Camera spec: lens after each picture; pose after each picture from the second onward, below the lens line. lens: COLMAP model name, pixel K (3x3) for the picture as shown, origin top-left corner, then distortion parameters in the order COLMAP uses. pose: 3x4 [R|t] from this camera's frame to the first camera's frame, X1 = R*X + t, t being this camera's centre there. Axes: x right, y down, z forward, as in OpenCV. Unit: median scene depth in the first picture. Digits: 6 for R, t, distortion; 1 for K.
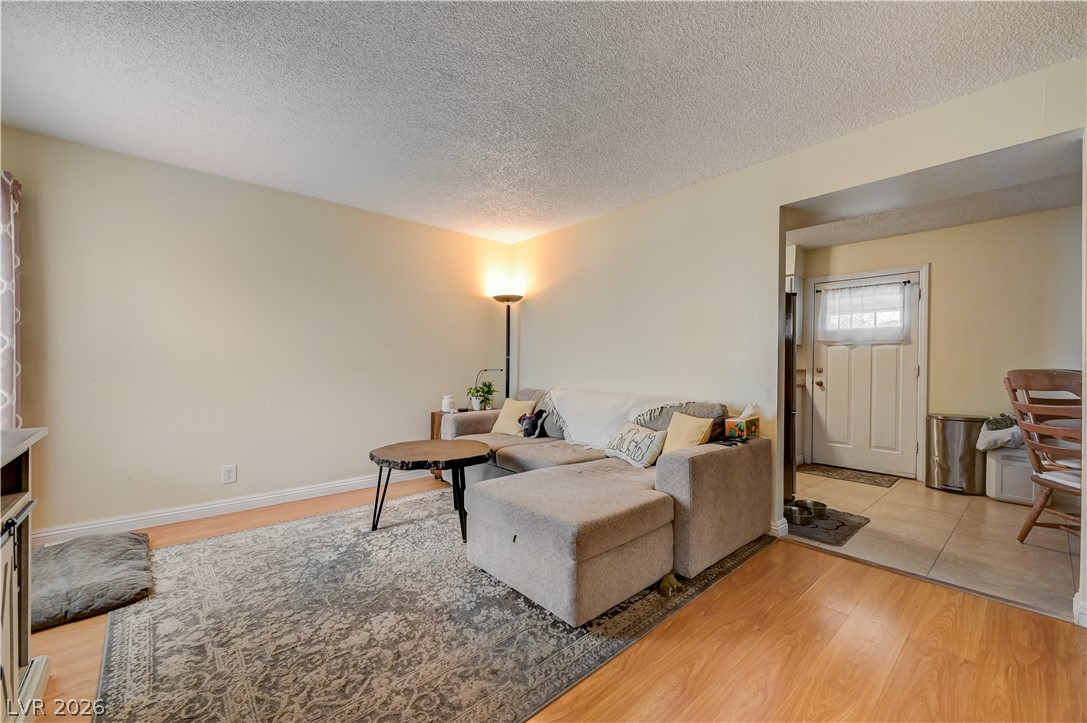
lens RADIAL K [[430.7, 0, 540.7], [0, 430.7, 364.6], [0, 0, 1]] dist [0.000135, 0.000132]
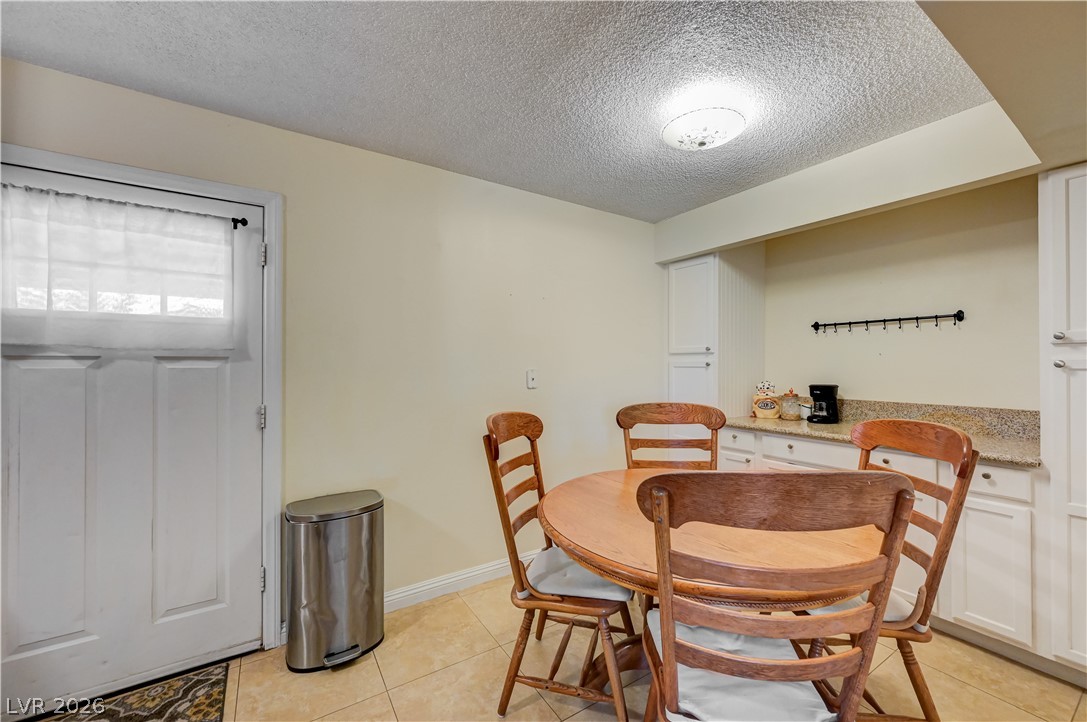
lens RADIAL K [[425.1, 0, 549.8], [0, 425.1, 362.1], [0, 0, 1]] dist [-0.001620, -0.000144]
pose [[0.136472, -0.007773, 0.990613, 0.755858], [0.000073, 0.999969, 0.007836, -0.081224], [-0.990644, -0.000997, 0.136468, 1.028614]]
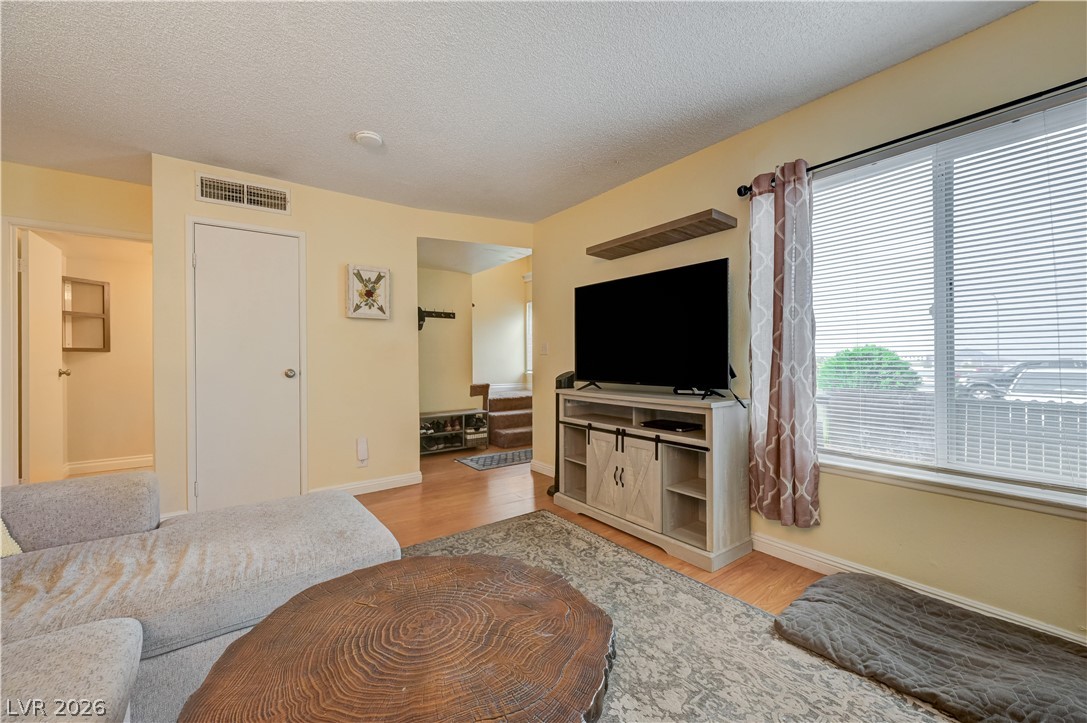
lens RADIAL K [[434.2, 0, 549.8], [0, 434.2, 358.3], [0, 0, 1]] dist [0.001259, 0.000054]
pose [[-0.997340, -0.001966, 0.072864, -0.411577], [-0.002039, 0.999997, -0.000930, -0.004033], [-0.072862, -0.001076, -0.997341, 1.488613]]
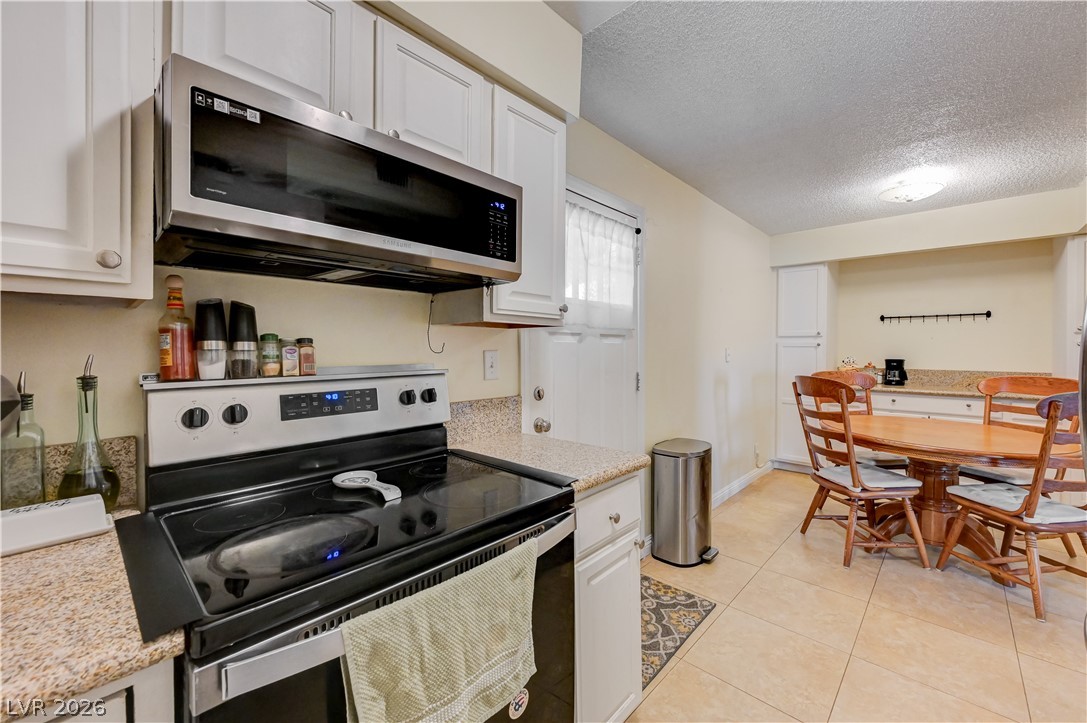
lens RADIAL K [[432.9, 0, 549.3], [0, 432.9, 350.8], [0, 0, 1]] dist [0.002661, -0.000088]
pose [[-0.107947, -0.018643, 0.993982, 0.462853], [-0.006173, 0.999817, 0.018082, -0.065606], [-0.994137, -0.004184, -0.108043, 1.956284]]
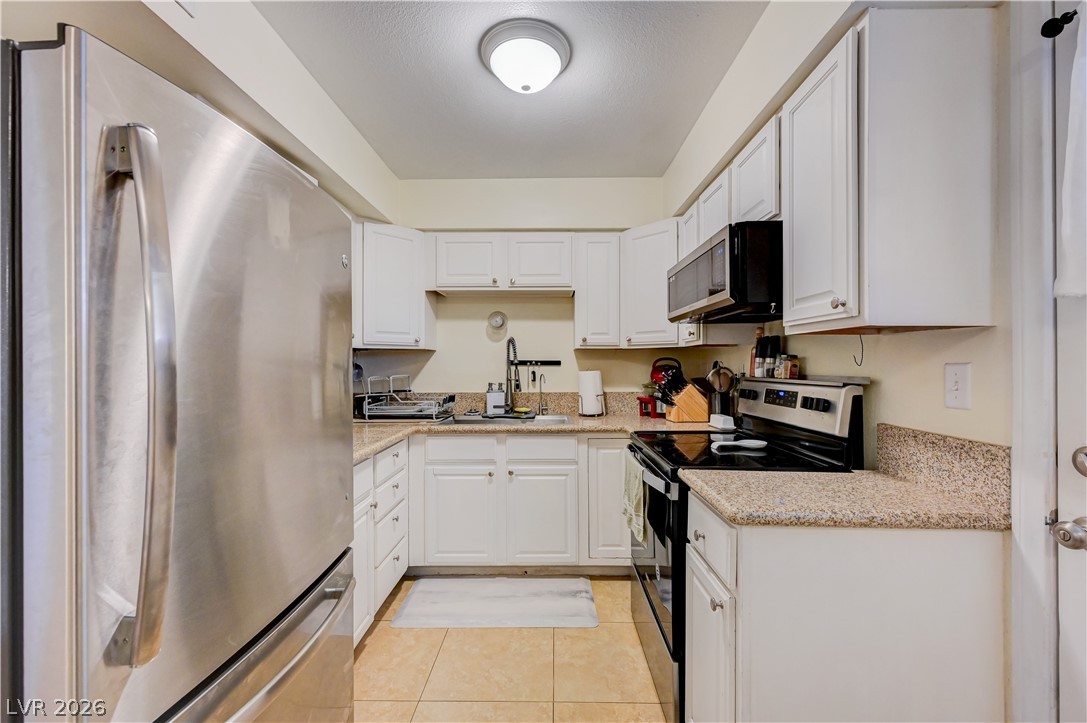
lens RADIAL K [[430.3, 0, 549.6], [0, 430.3, 360.9], [0, 0, 1]] dist [-0.000124, -0.000133]
pose [[0.753147, -0.014429, -0.657694, 1.128968], [0.009964, 0.999895, -0.010527, -0.055664], [0.657777, 0.001375, 0.753211, 1.365264]]
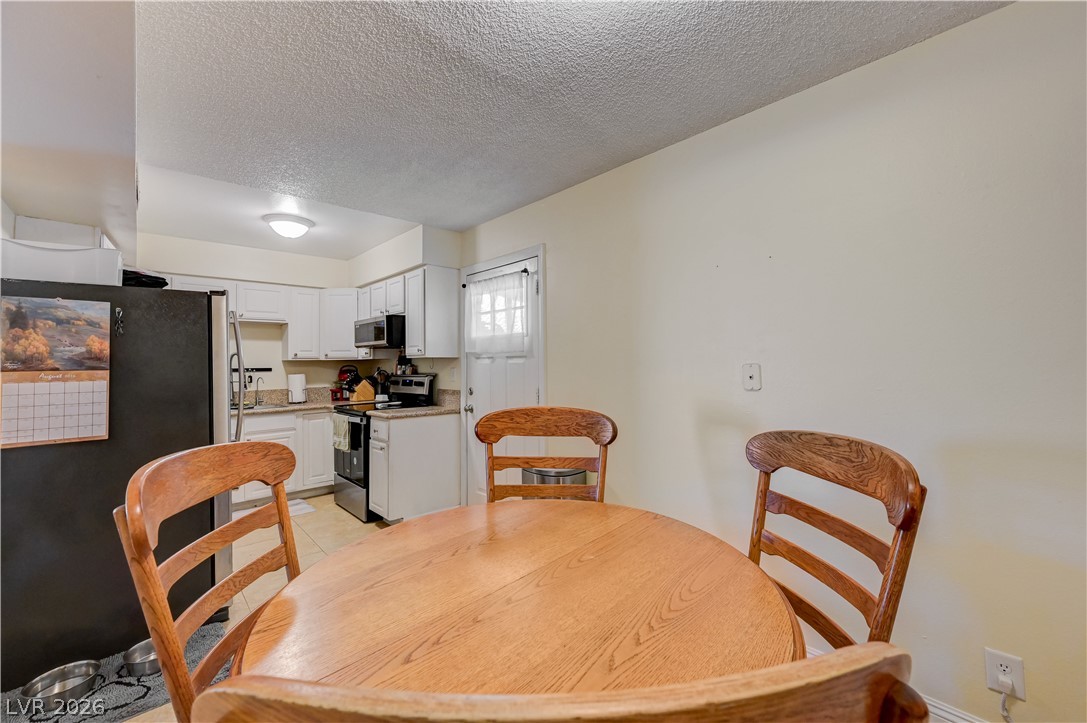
lens RADIAL K [[432.9, 0, 549.3], [0, 432.9, 350.8], [0, 0, 1]] dist [0.002661, -0.000088]
pose [[0.998798, -0.024159, 0.042639, 1.421235], [0.025212, 0.999386, -0.024324, -0.067120], [-0.042026, 0.025369, 0.998794, 0.471812]]
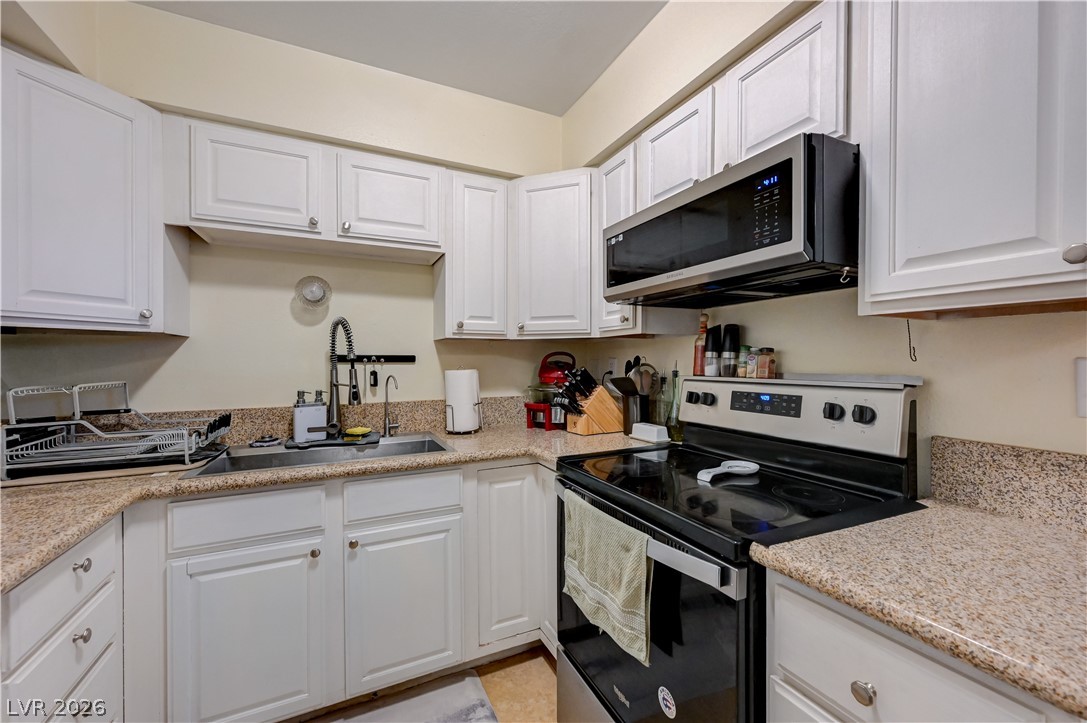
lens RADIAL K [[430.3, 0, 549.6], [0, 430.3, 360.9], [0, 0, 1]] dist [-0.000124, -0.000133]
pose [[0.965600, -0.011418, -0.259780, 0.832655], [0.012385, 0.999921, 0.002086, -0.056751], [0.259736, -0.005231, 0.965665, 1.549798]]
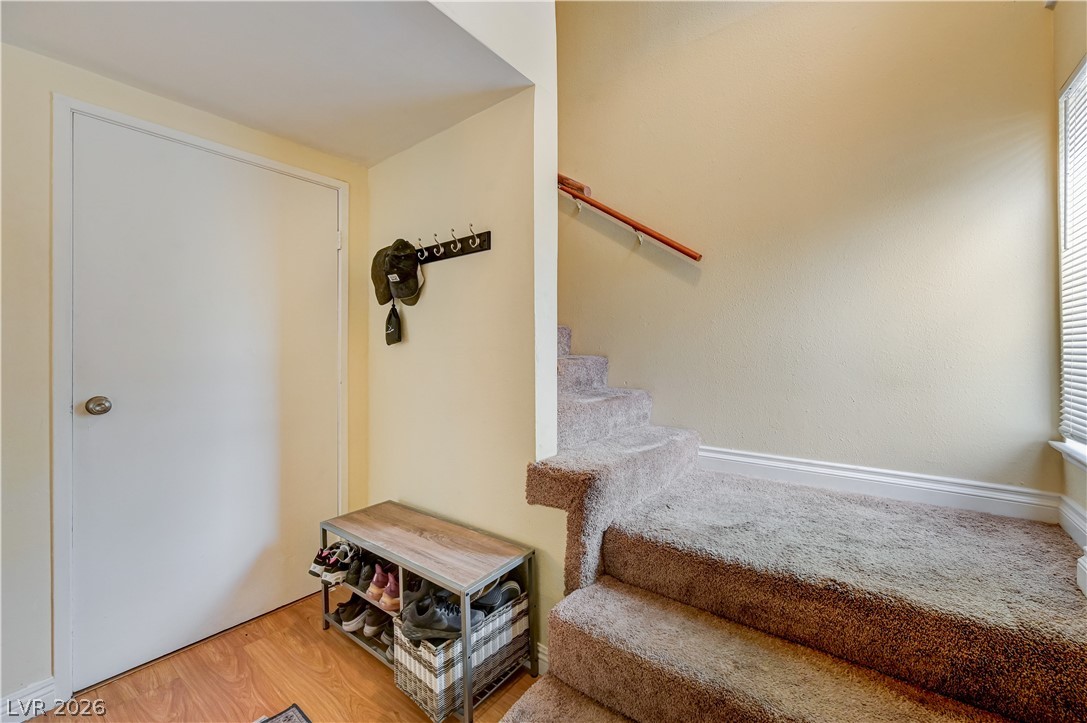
lens RADIAL K [[432.9, 0, 549.3], [0, 432.9, 350.8], [0, 0, 1]] dist [0.002661, -0.000088]
pose [[-0.199011, -0.000042, 0.979997, -0.487975], [0.003688, 0.999993, 0.000792, -0.037228], [-0.979990, 0.003771, -0.199010, -0.524785]]
